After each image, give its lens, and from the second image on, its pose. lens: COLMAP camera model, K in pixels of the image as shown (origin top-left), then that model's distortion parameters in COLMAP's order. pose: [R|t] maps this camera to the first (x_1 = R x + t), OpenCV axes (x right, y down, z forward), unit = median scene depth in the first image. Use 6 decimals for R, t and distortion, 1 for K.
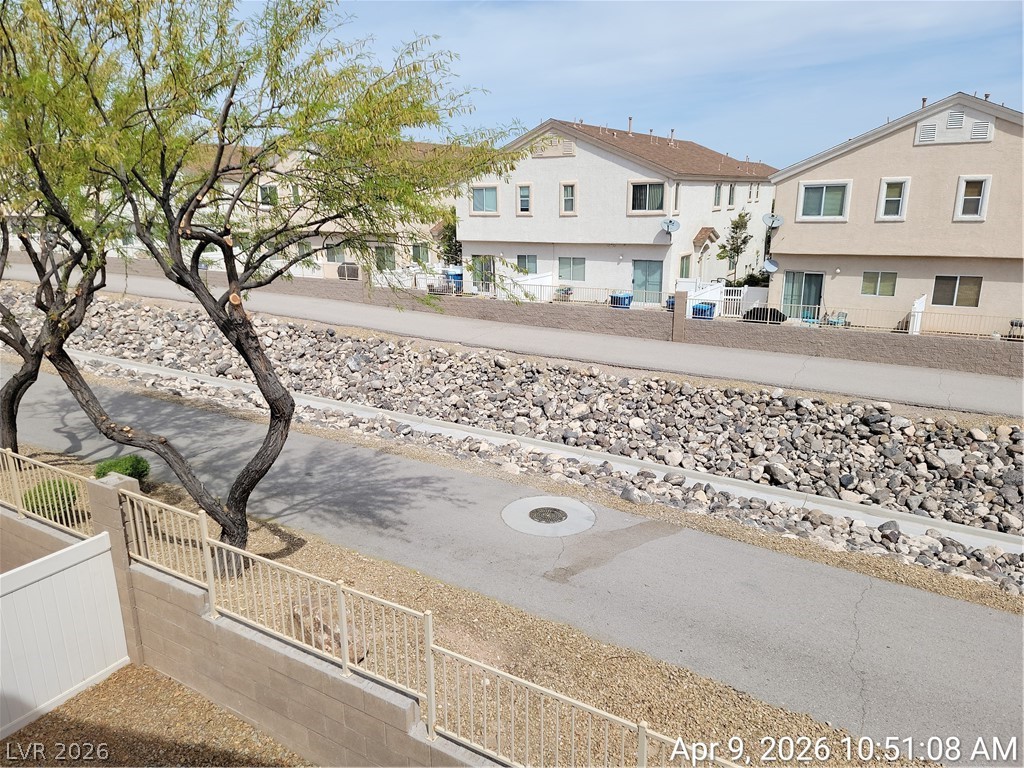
lens RADIAL K [[723.7, 0, 500.0], [0, 723.7, 385.8], [0, 0, 1]] dist [0.052513, -0.001419]
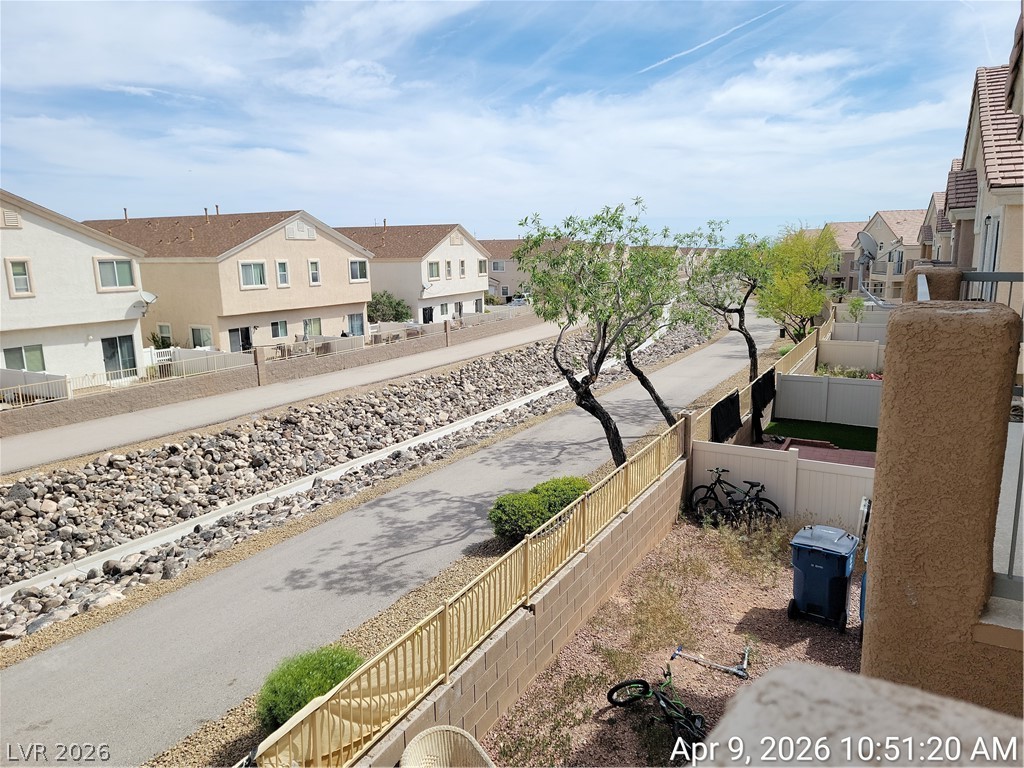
lens RADIAL K [[723.7, 0, 500.0], [0, 723.7, 385.8], [0, 0, 1]] dist [0.052513, -0.001419]
pose [[-0.048754, -0.167108, 0.984732, -0.855431], [0.272820, 0.946186, 0.174074, -0.145537], [-0.960829, 0.277142, -0.000540, 0.537680]]
